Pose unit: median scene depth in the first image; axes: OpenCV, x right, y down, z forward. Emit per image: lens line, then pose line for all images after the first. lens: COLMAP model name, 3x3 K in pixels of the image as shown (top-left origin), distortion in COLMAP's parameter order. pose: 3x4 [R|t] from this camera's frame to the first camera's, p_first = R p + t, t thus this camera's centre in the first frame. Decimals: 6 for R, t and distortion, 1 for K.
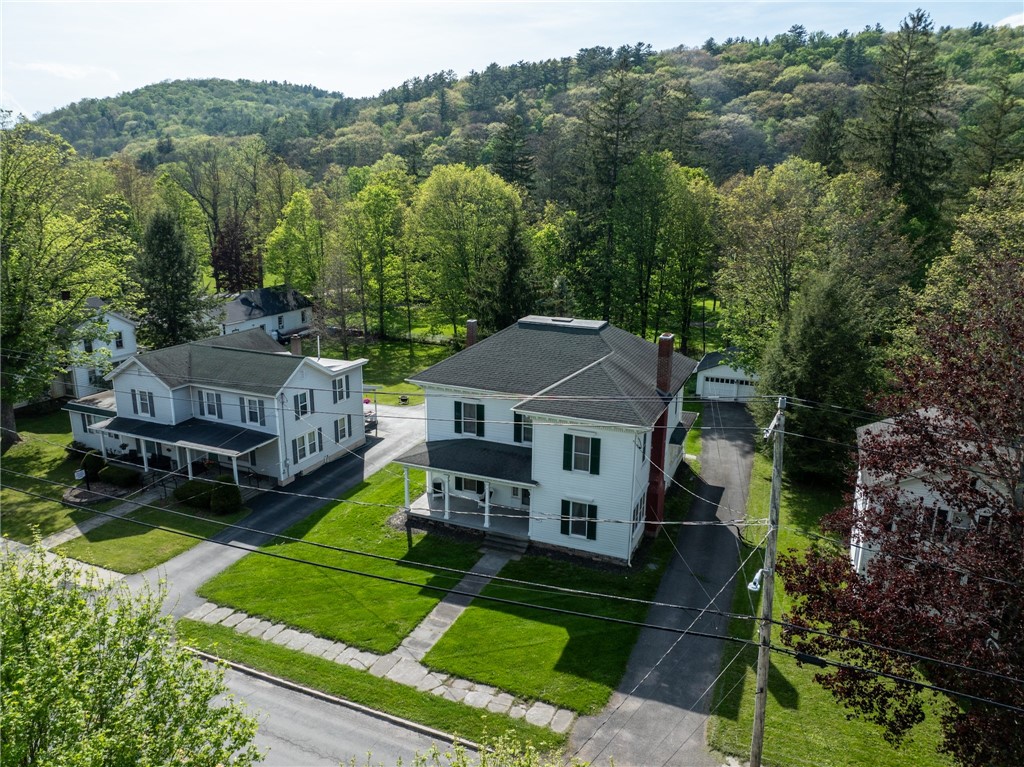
lens RADIAL K [[728.4, 0, 512.0], [0, 728.4, 383.5], [0, 0, 1]] dist [-0.077768, 0.059936]
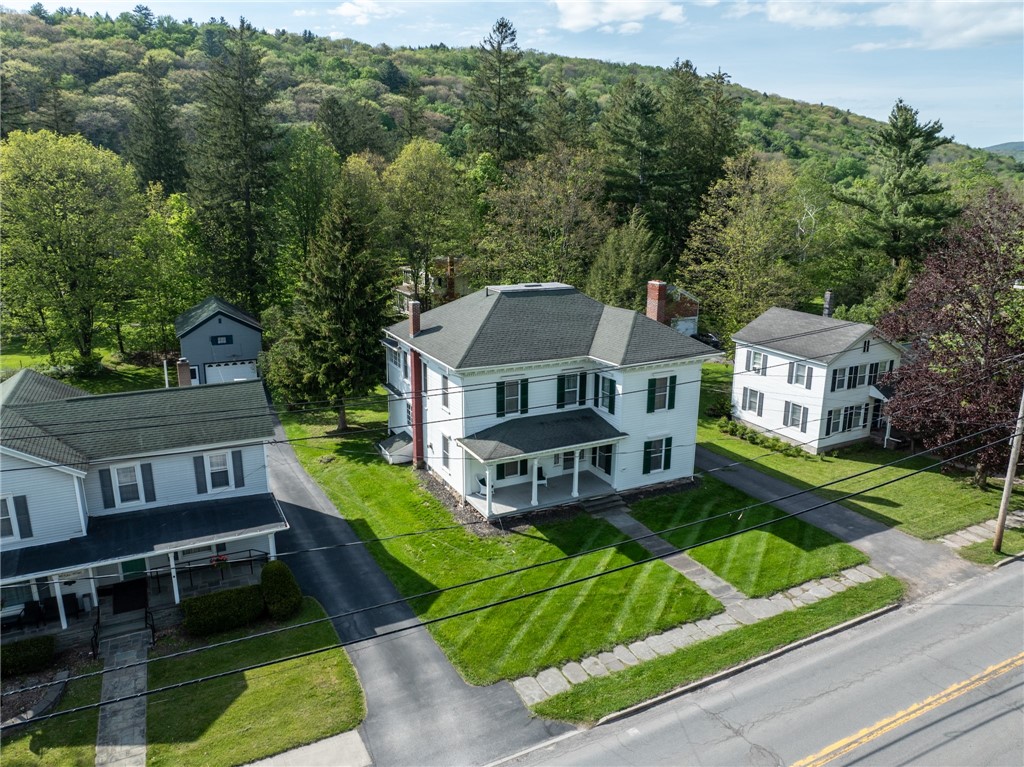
lens RADIAL K [[728.4, 0, 512.0], [0, 728.4, 383.5], [0, 0, 1]] dist [-0.077768, 0.059936]
pose [[0.641481, -0.203964, 0.739527, -0.727684], [0.196865, 0.975492, 0.098280, -0.059552], [-0.741449, 0.082542, 0.665913, 0.369843]]
